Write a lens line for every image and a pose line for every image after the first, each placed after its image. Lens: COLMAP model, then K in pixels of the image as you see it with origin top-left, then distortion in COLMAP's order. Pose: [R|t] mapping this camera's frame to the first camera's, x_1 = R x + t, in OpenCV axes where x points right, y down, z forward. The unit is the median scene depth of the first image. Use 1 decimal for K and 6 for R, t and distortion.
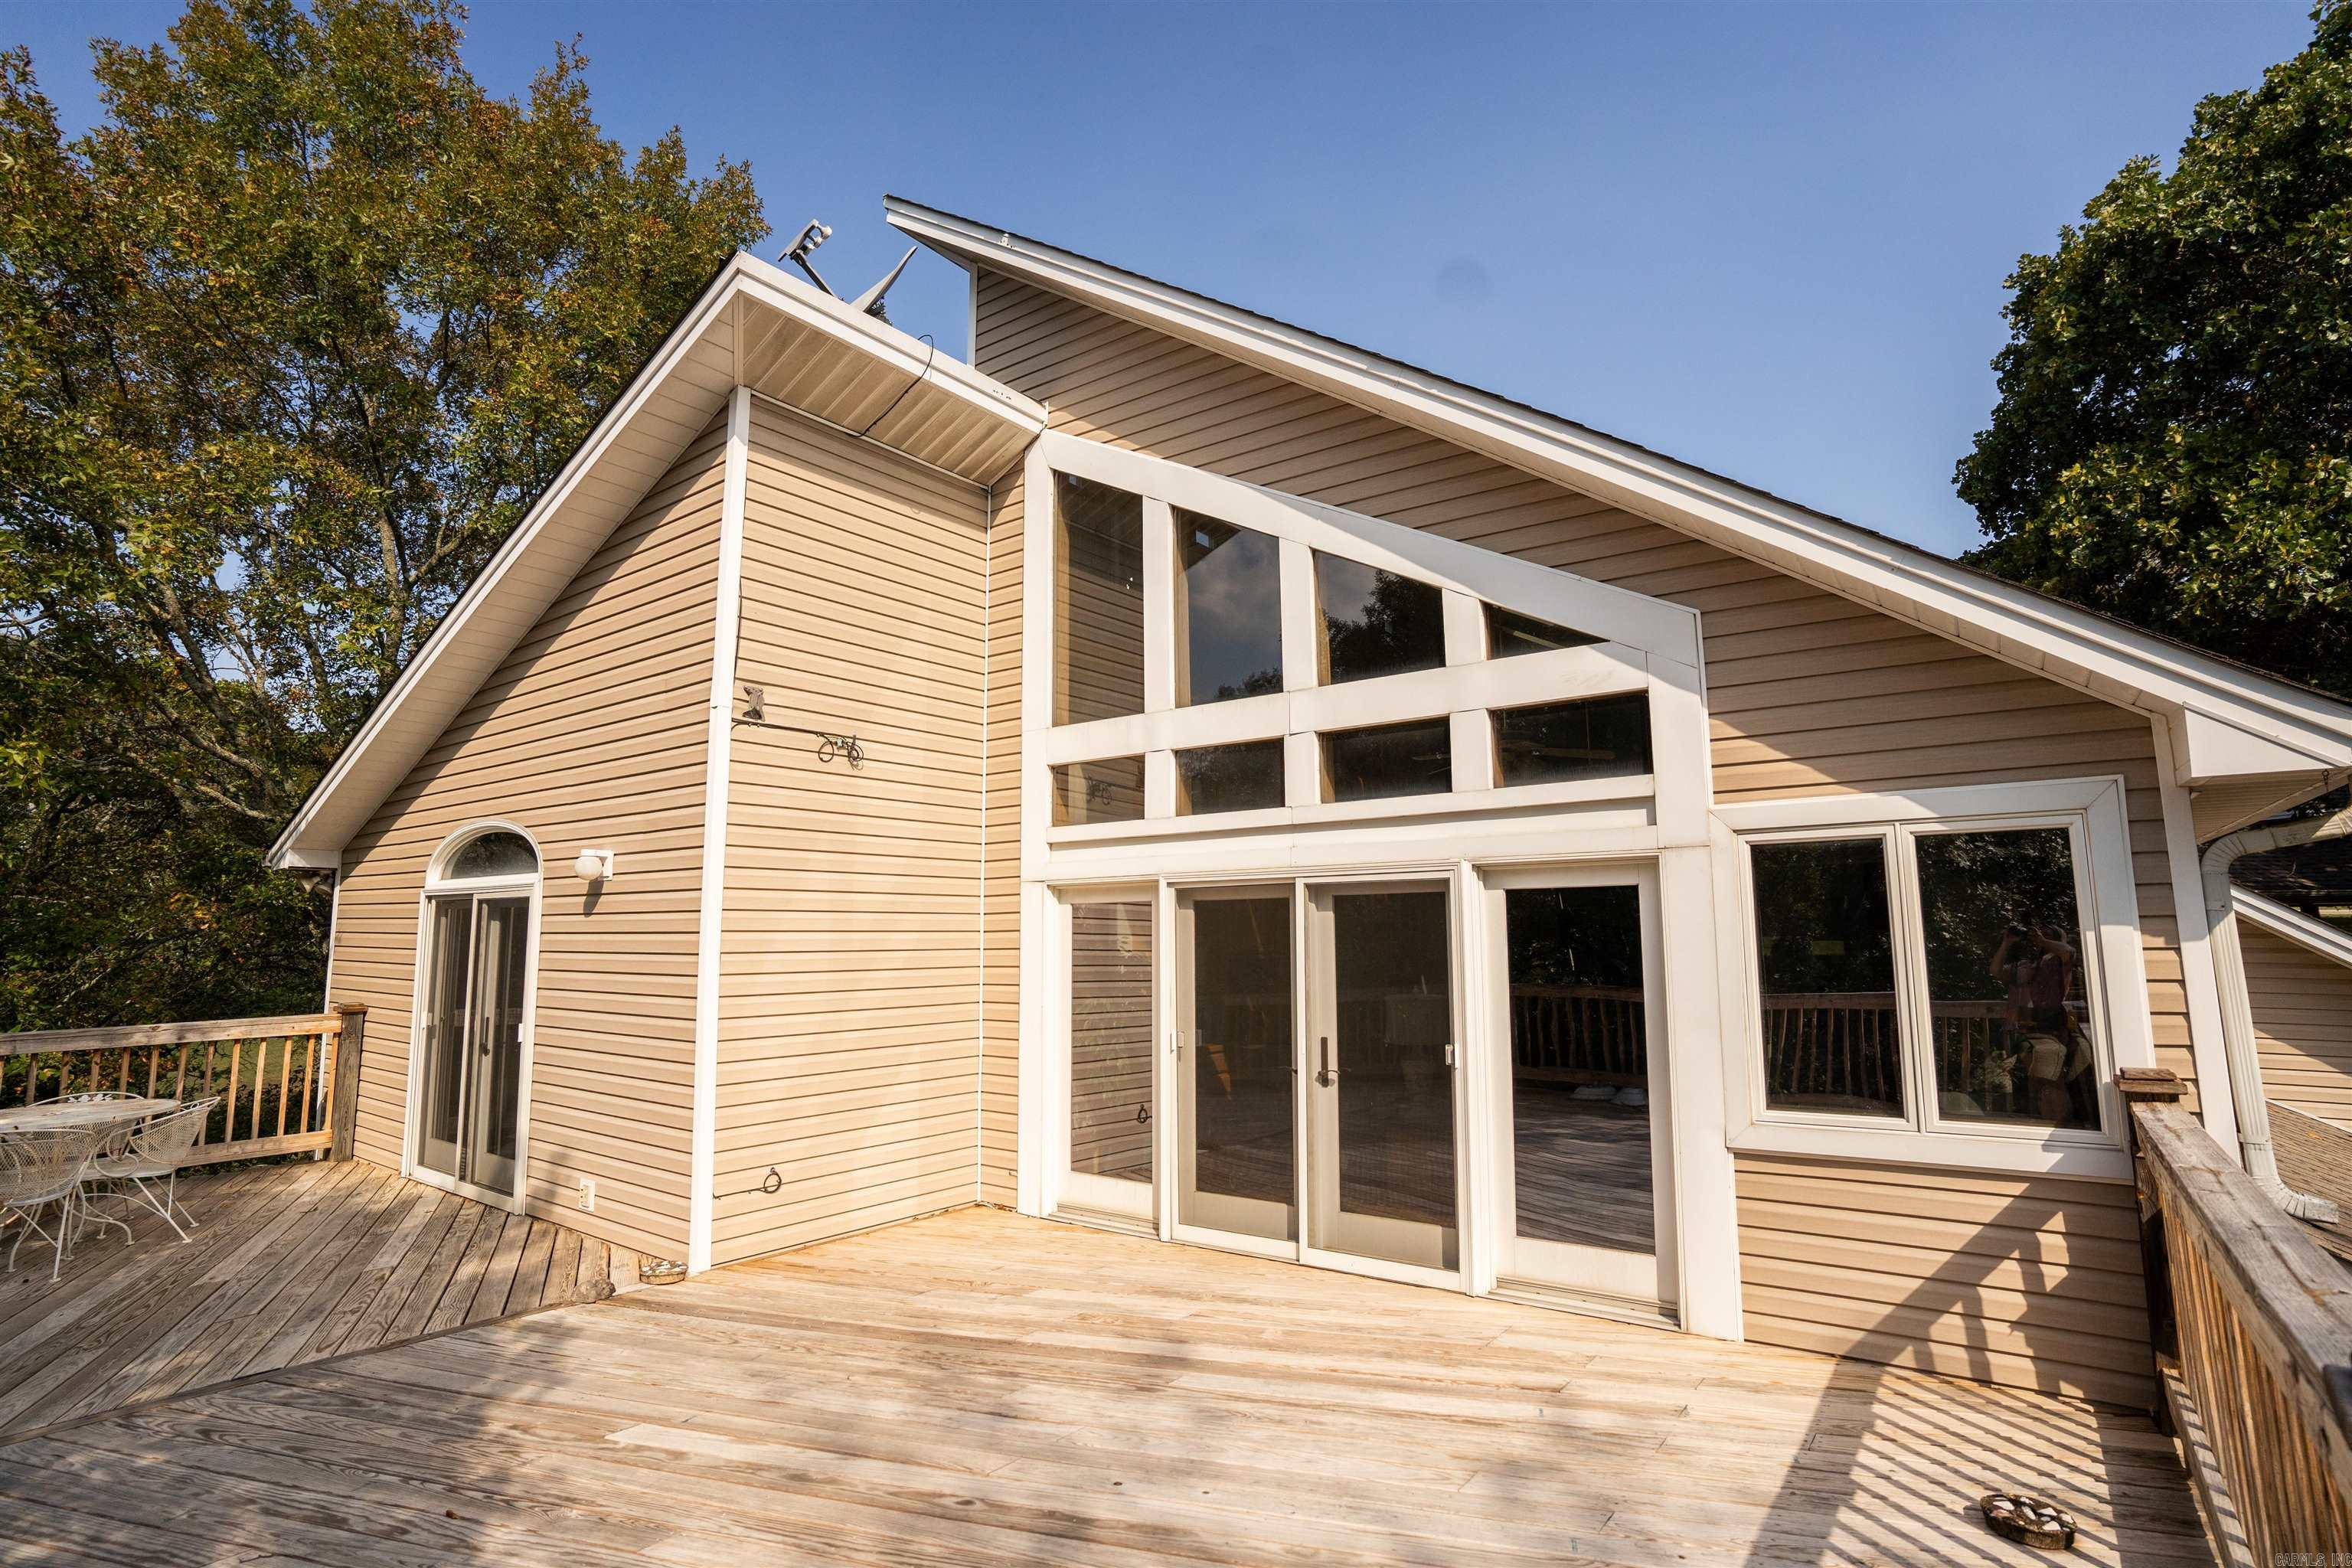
lens RADIAL K [[1161.4, 0, 1170.6], [0, 1161.4, 820.2], [0, 0, 1]] dist [-0.001031, 0.000304]
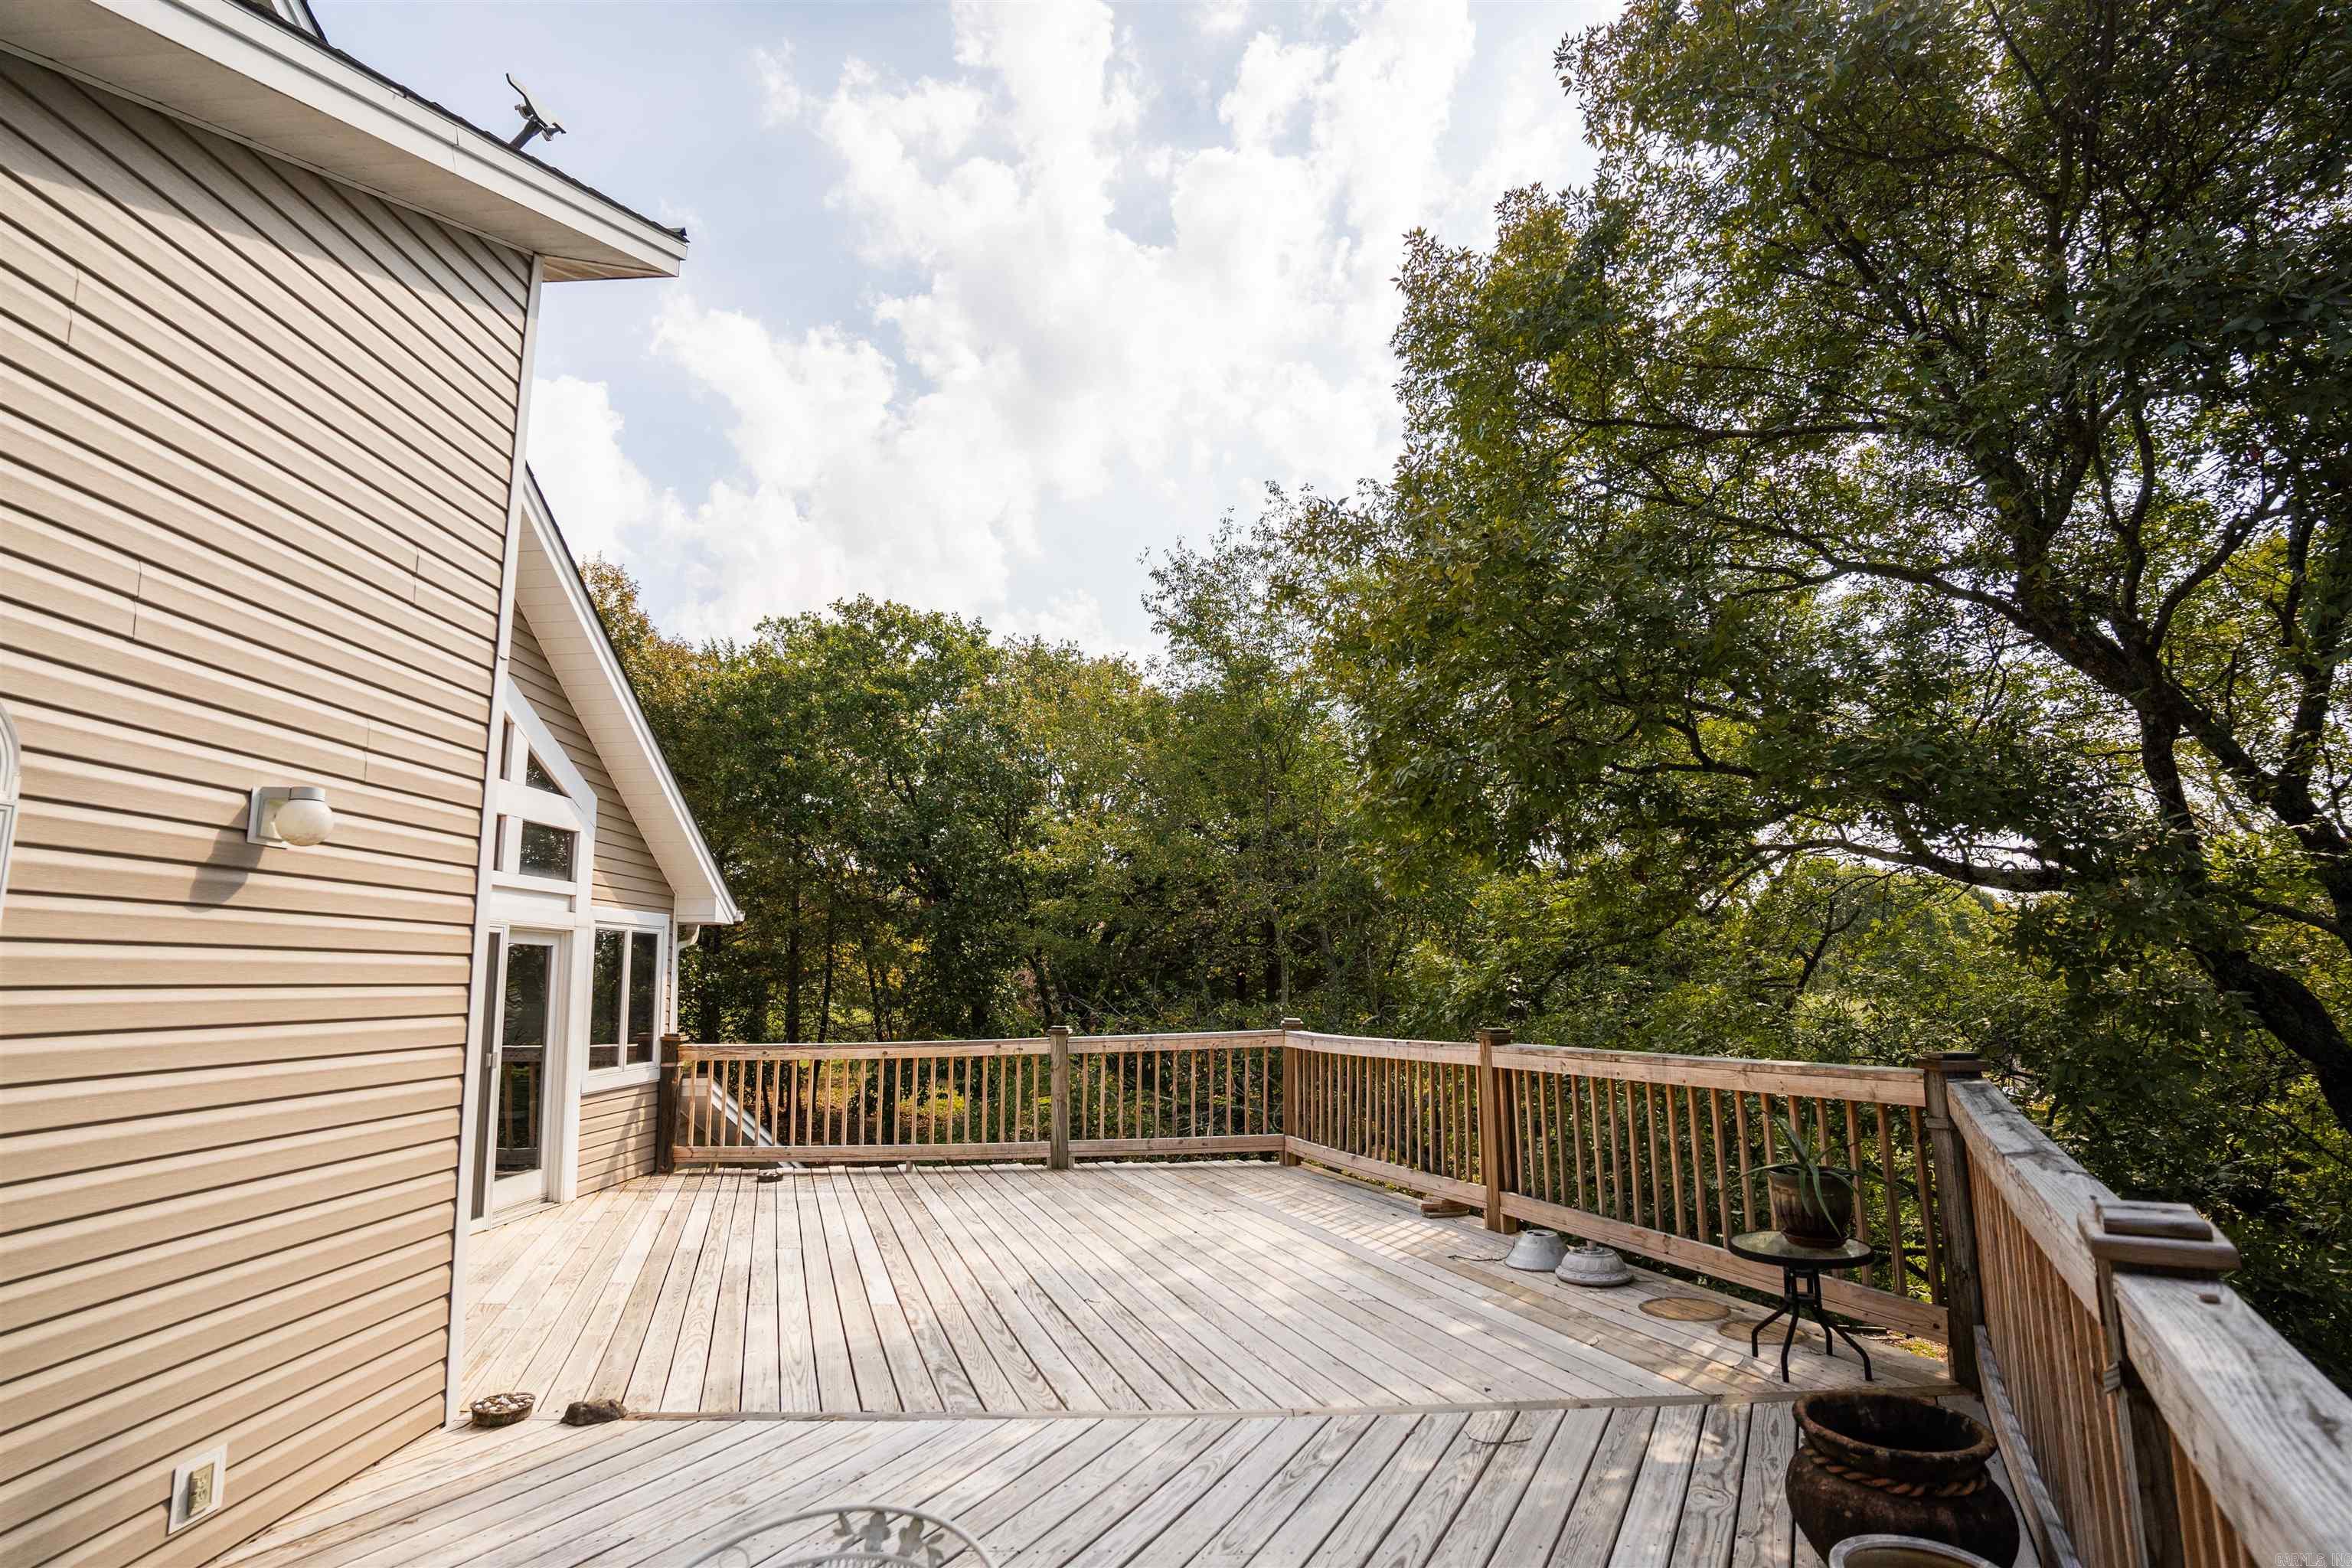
lens RADIAL K [[1161.4, 0, 1170.6], [0, 1161.4, 820.2], [0, 0, 1]] dist [-0.001031, 0.000304]
pose [[-0.612875, 0.123991, 0.780391, -1.416623], [-0.063975, 0.976584, -0.205405, 0.158148], [-0.787586, -0.175813, -0.590591, 1.258251]]
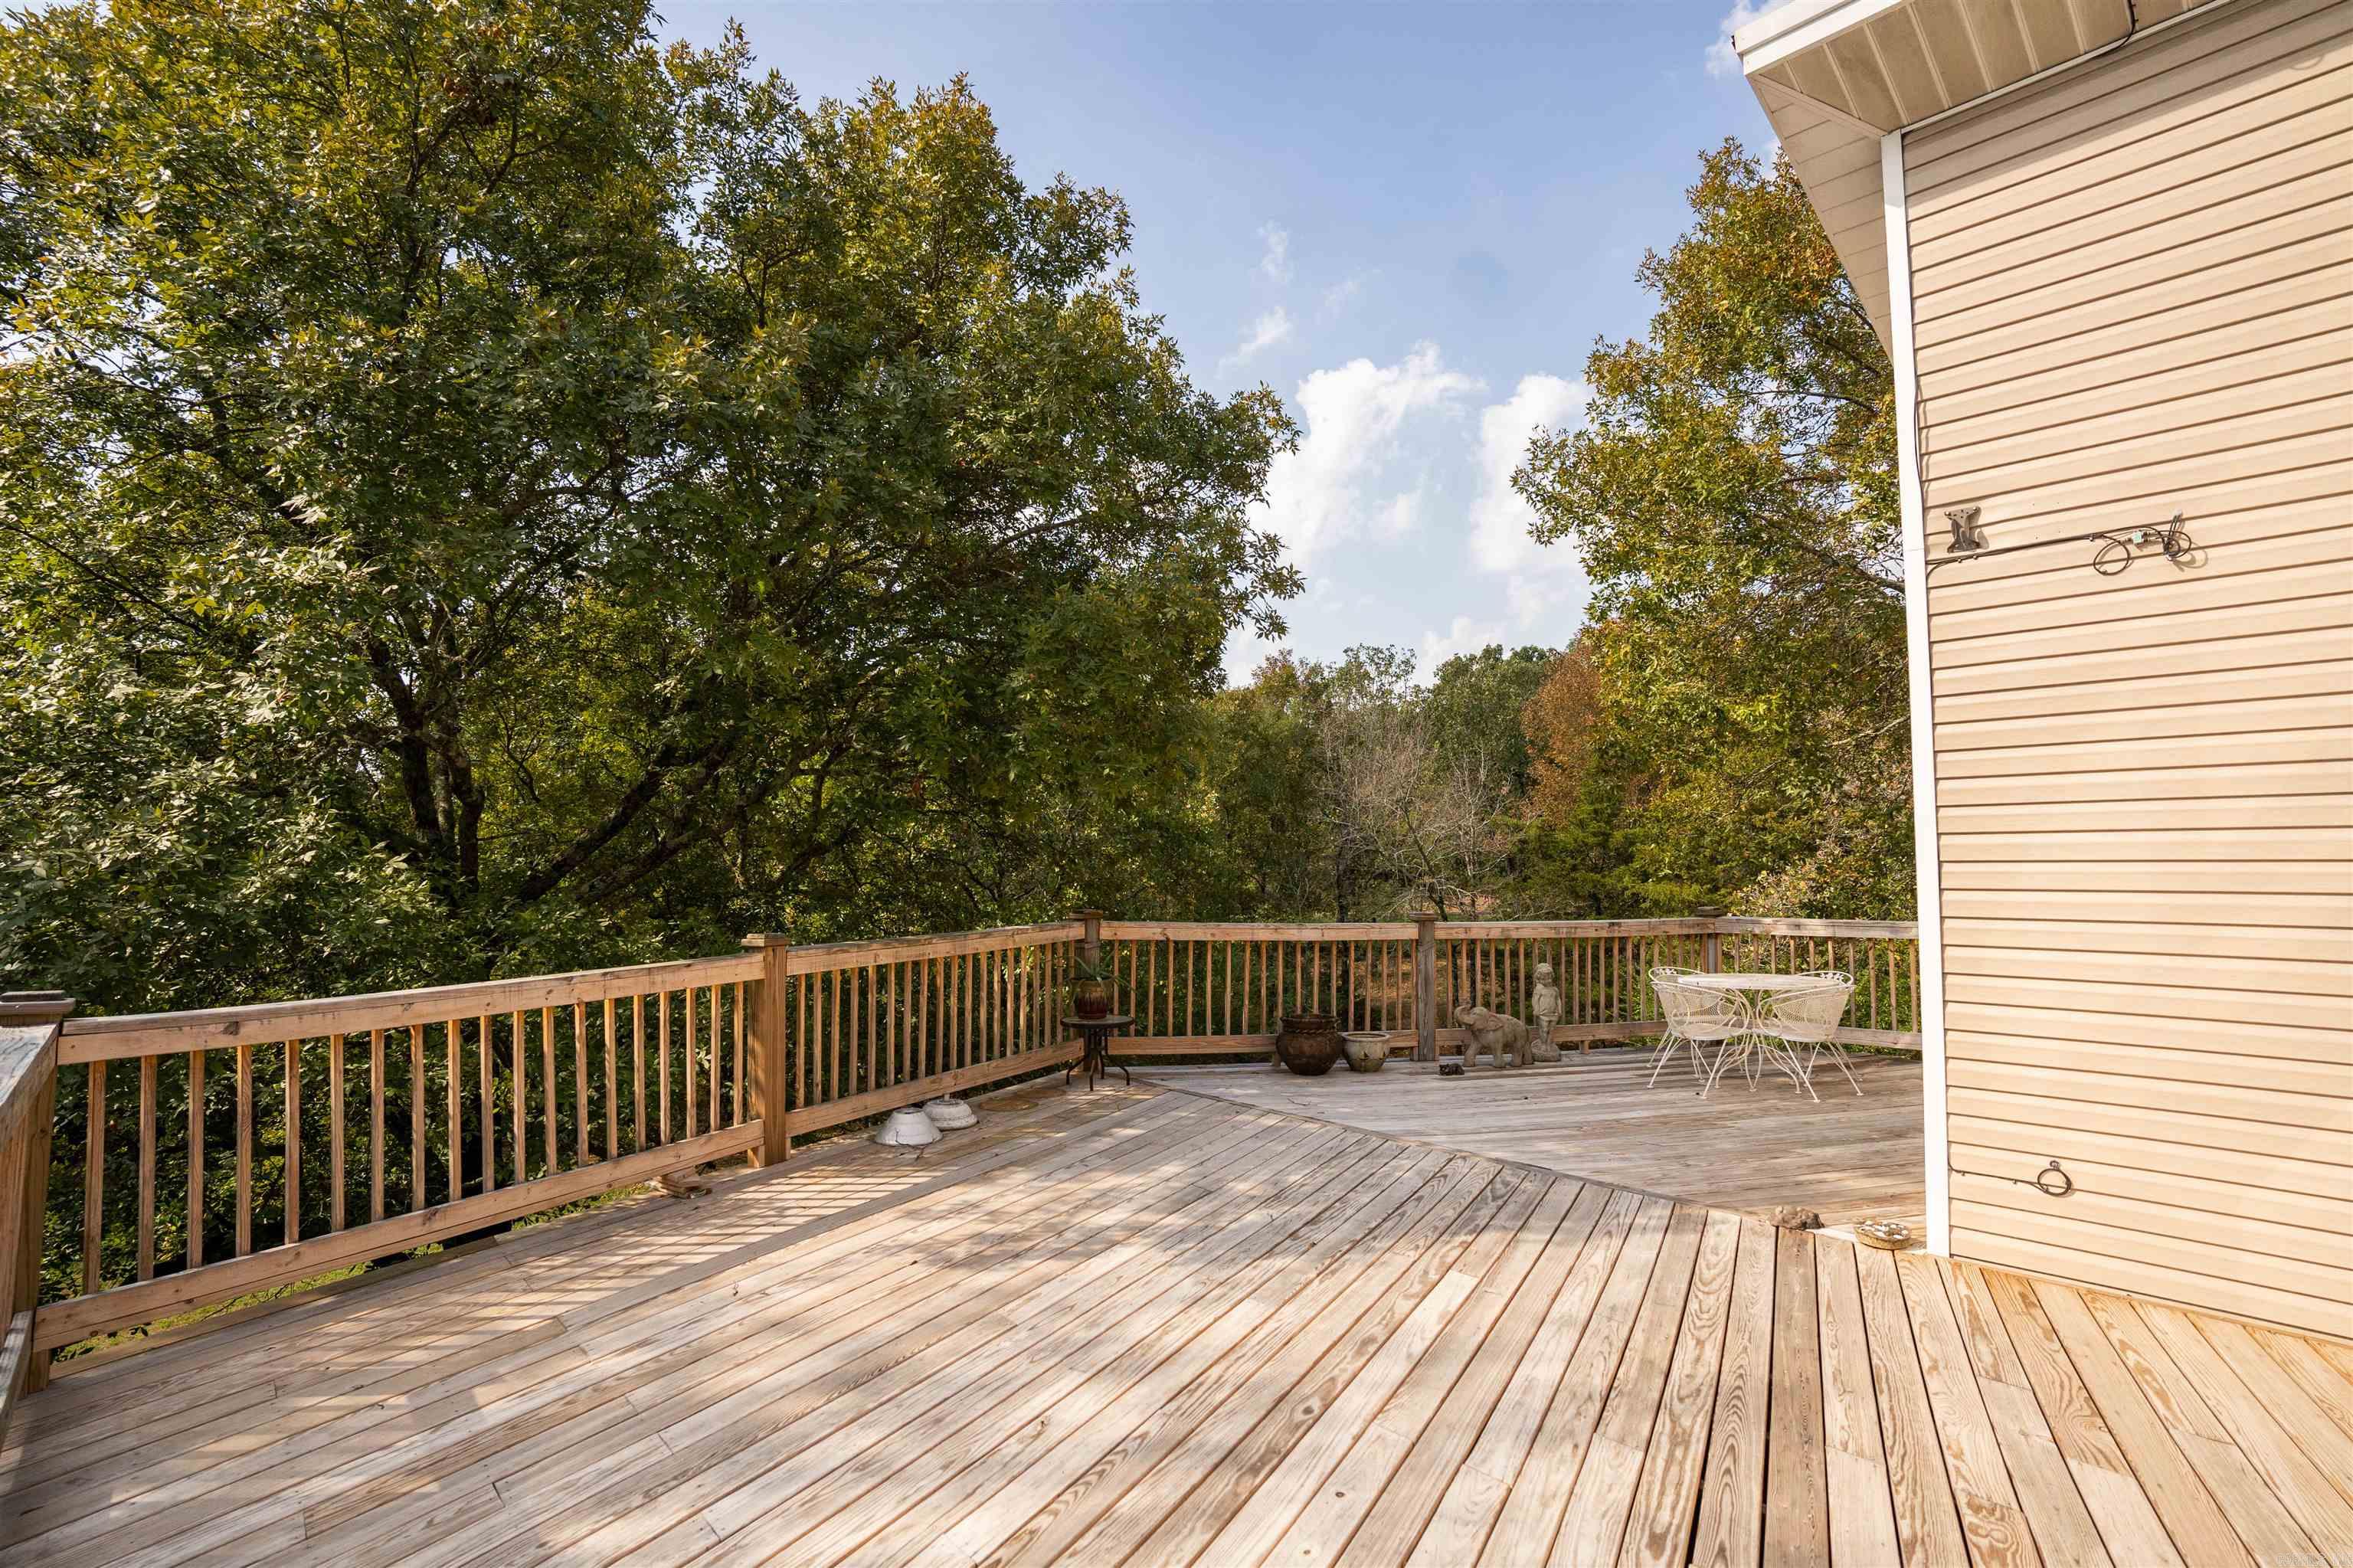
lens RADIAL K [[1161.9, 0, 1171.1], [0, 1161.9, 820.2], [0, 0, 1]] dist [-0.001031, 0.000304]
pose [[-0.161773, -0.030458, -0.986358, 0.540847], [0.106578, 0.993138, -0.048148, 0.078503], [0.981056, -0.112913, -0.157417, 0.708480]]
